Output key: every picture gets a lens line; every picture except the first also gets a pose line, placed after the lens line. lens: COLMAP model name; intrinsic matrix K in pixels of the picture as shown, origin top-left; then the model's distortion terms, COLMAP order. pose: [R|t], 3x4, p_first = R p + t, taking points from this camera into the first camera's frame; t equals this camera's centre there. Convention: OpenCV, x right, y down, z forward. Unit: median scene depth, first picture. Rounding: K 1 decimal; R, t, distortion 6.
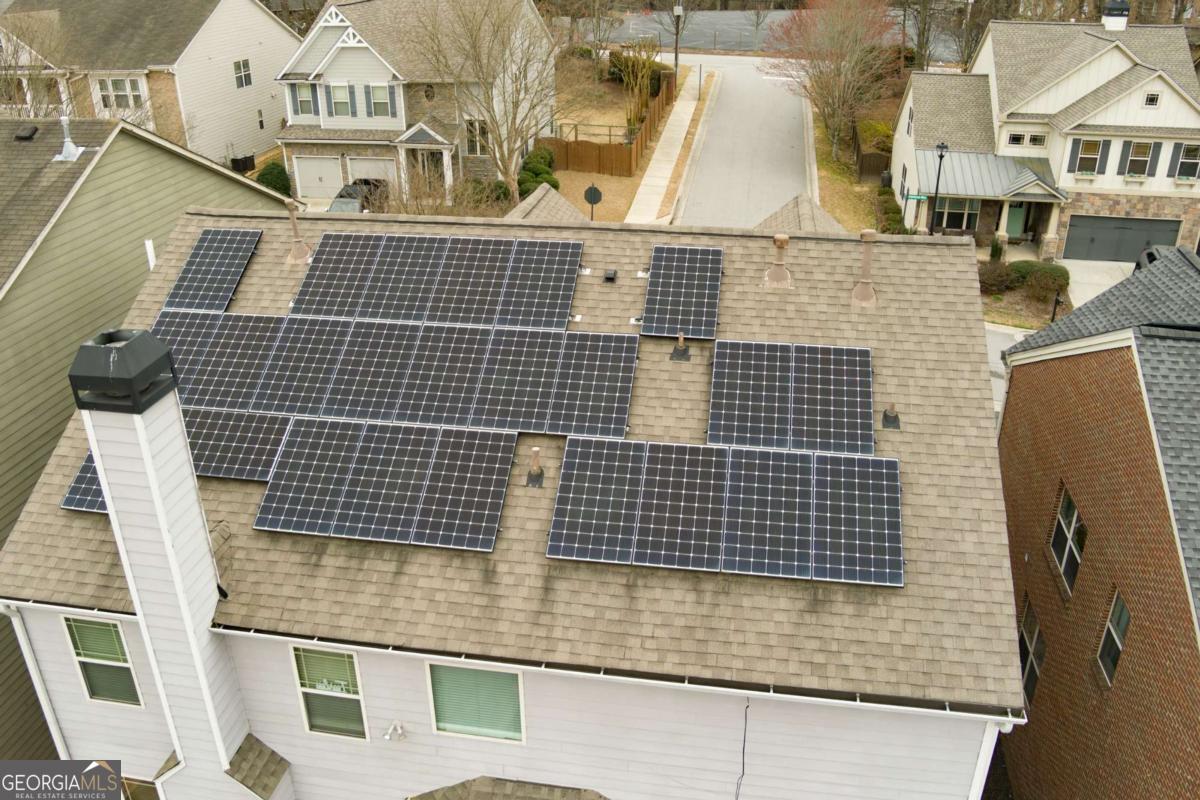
lens RADIAL K [[967.0, 0, 598.9], [0, 967.0, 398.5], [0, 0, 1]] dist [-0.068516, 0.001473]
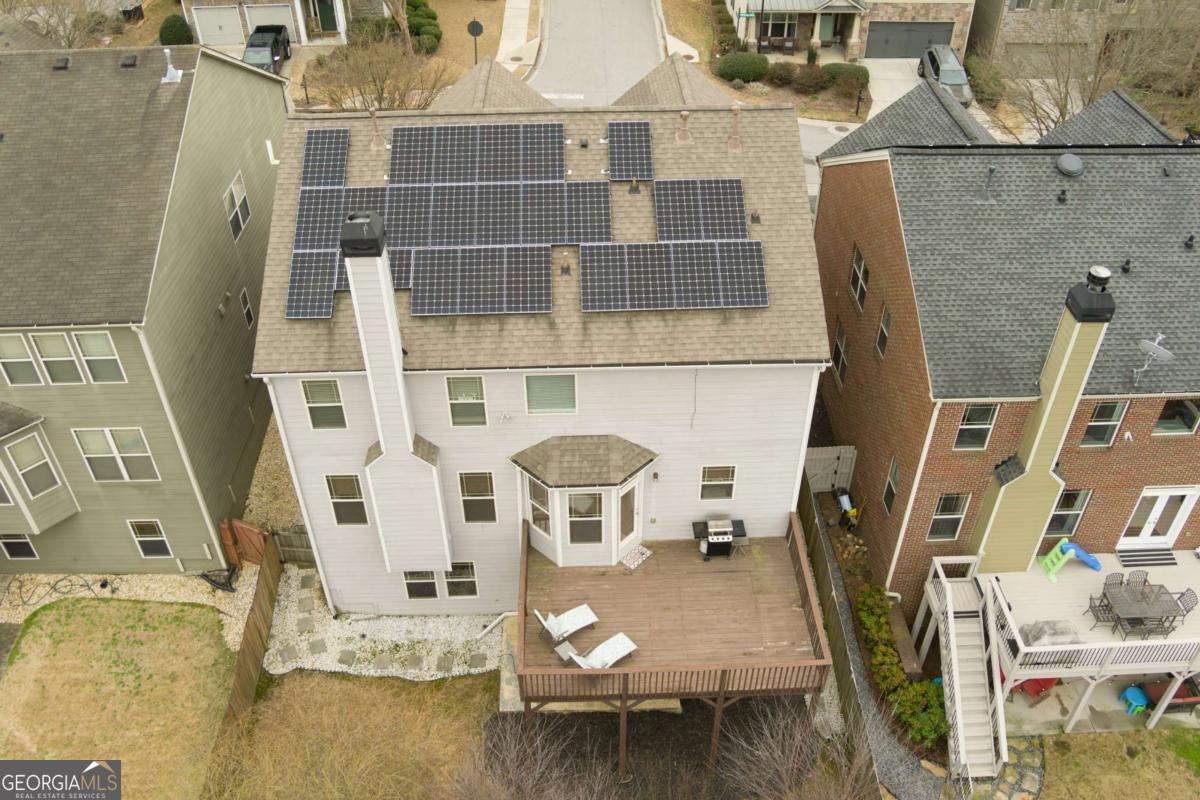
lens RADIAL K [[967.0, 0, 600.6], [0, 967.0, 397.7], [0, 0, 1]] dist [-0.068516, 0.001473]
pose [[0.981355, -0.120248, 0.149941, -0.278049], [0.085354, 0.971628, 0.220578, -0.070939], [-0.172210, -0.203667, 0.963776, -0.722653]]
